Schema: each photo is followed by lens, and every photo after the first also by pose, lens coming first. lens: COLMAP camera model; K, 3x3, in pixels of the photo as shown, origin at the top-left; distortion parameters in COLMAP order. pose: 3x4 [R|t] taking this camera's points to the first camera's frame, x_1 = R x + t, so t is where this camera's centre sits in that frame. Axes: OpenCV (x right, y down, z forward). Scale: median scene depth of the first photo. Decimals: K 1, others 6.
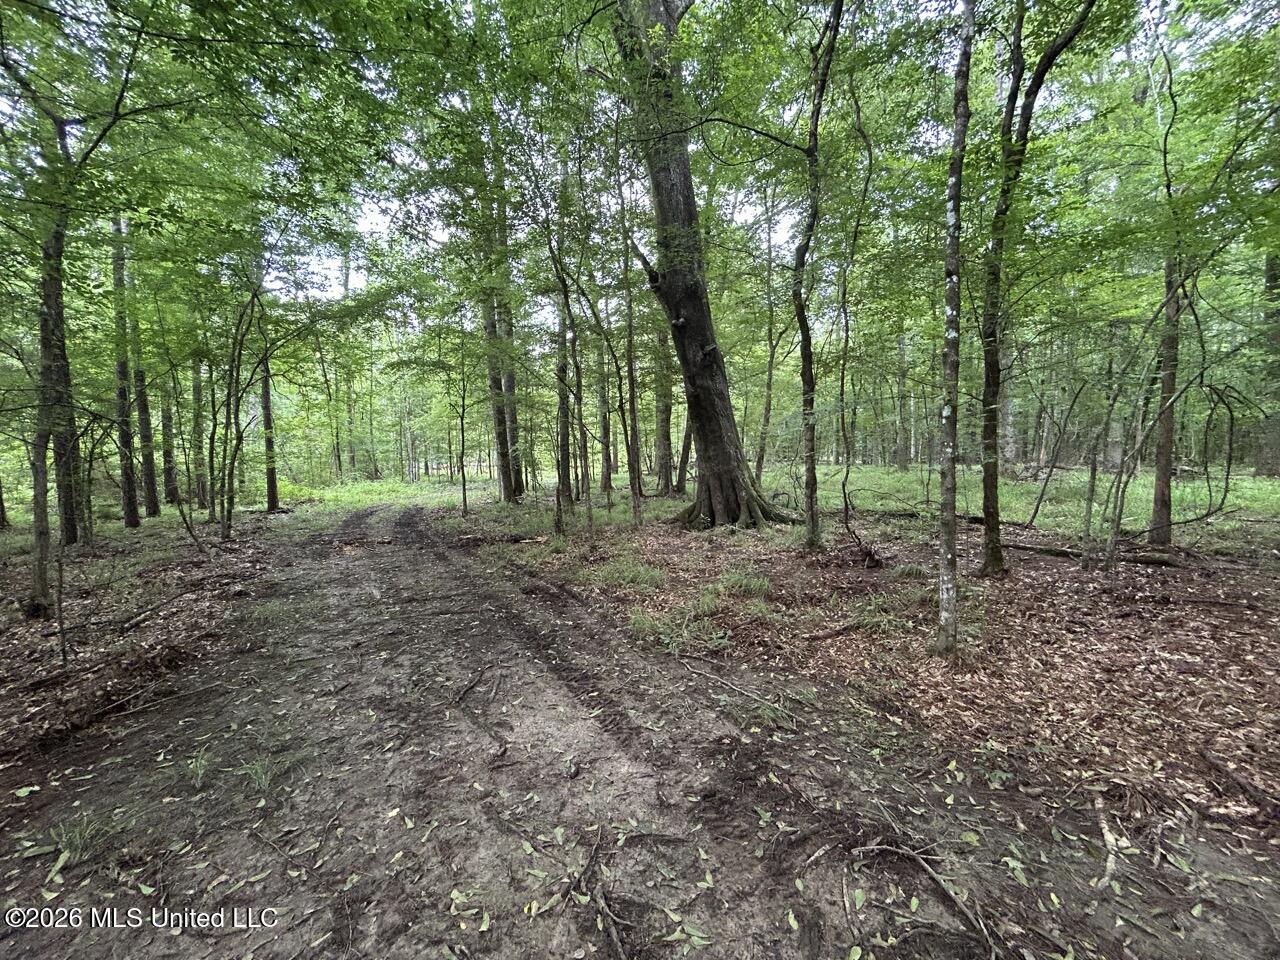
lens RADIAL K [[521.2, 0, 641.5], [0, 521.2, 476.5], [0, 0, 1]] dist [0.006684, -0.000025]
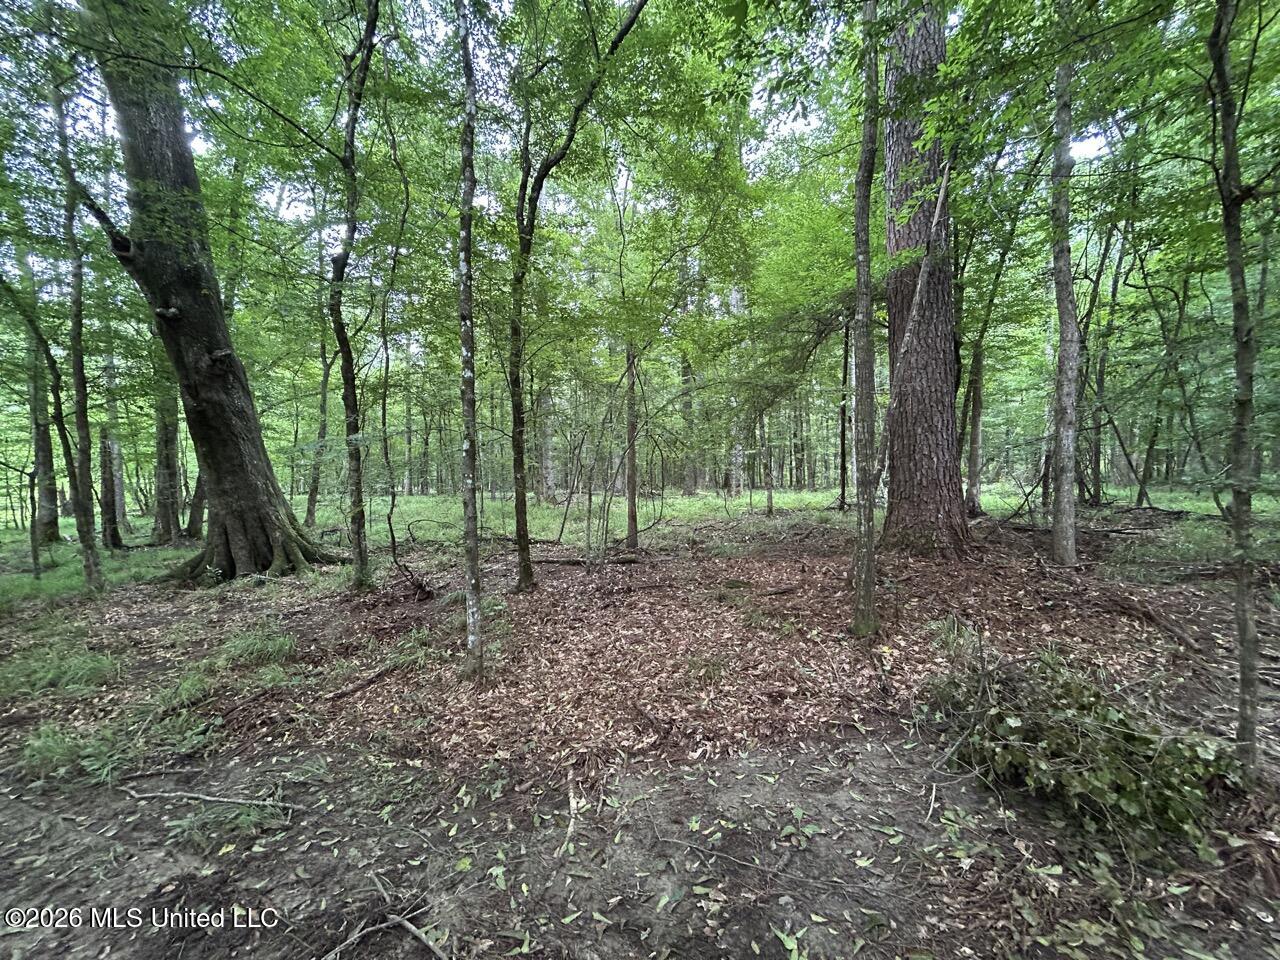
lens RADIAL K [[521.2, 0, 639.7], [0, 521.2, 475.2], [0, 0, 1]] dist [0.006684, -0.000025]
pose [[0.715718, -0.000056, 0.698389, 0.083831], [0.041814, 0.998209, -0.042771, -0.002319], [-0.697136, 0.059815, 0.714439, -0.002231]]
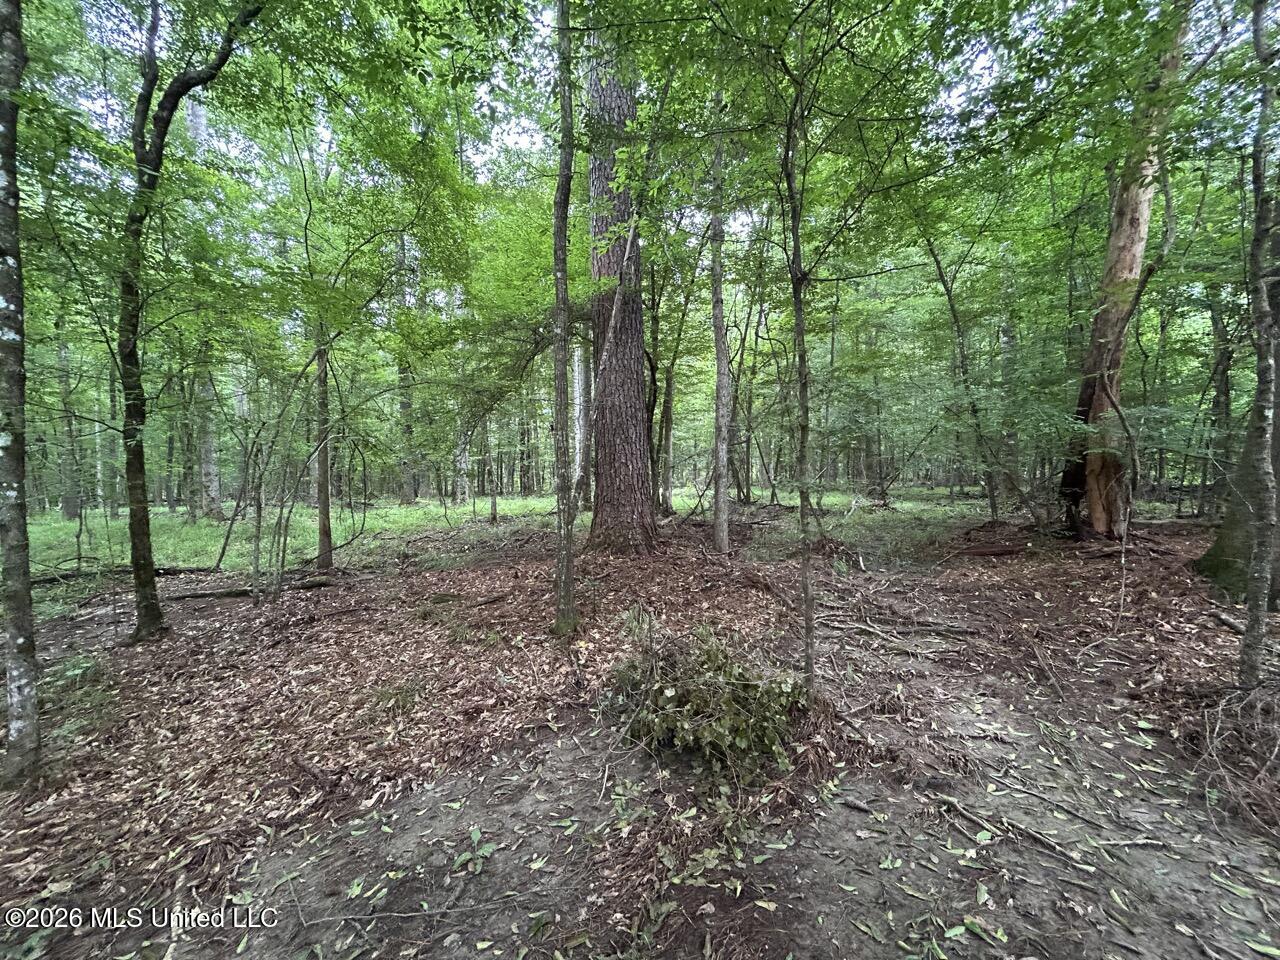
lens RADIAL K [[521.2, 0, 639.5], [0, 521.2, 475.3], [0, 0, 1]] dist [0.006684, -0.000025]
pose [[0.287990, 0.008492, 0.957596, 0.125792], [0.063665, 0.997579, -0.027993, -0.000072], [-0.955515, 0.069027, 0.286752, -0.034979]]
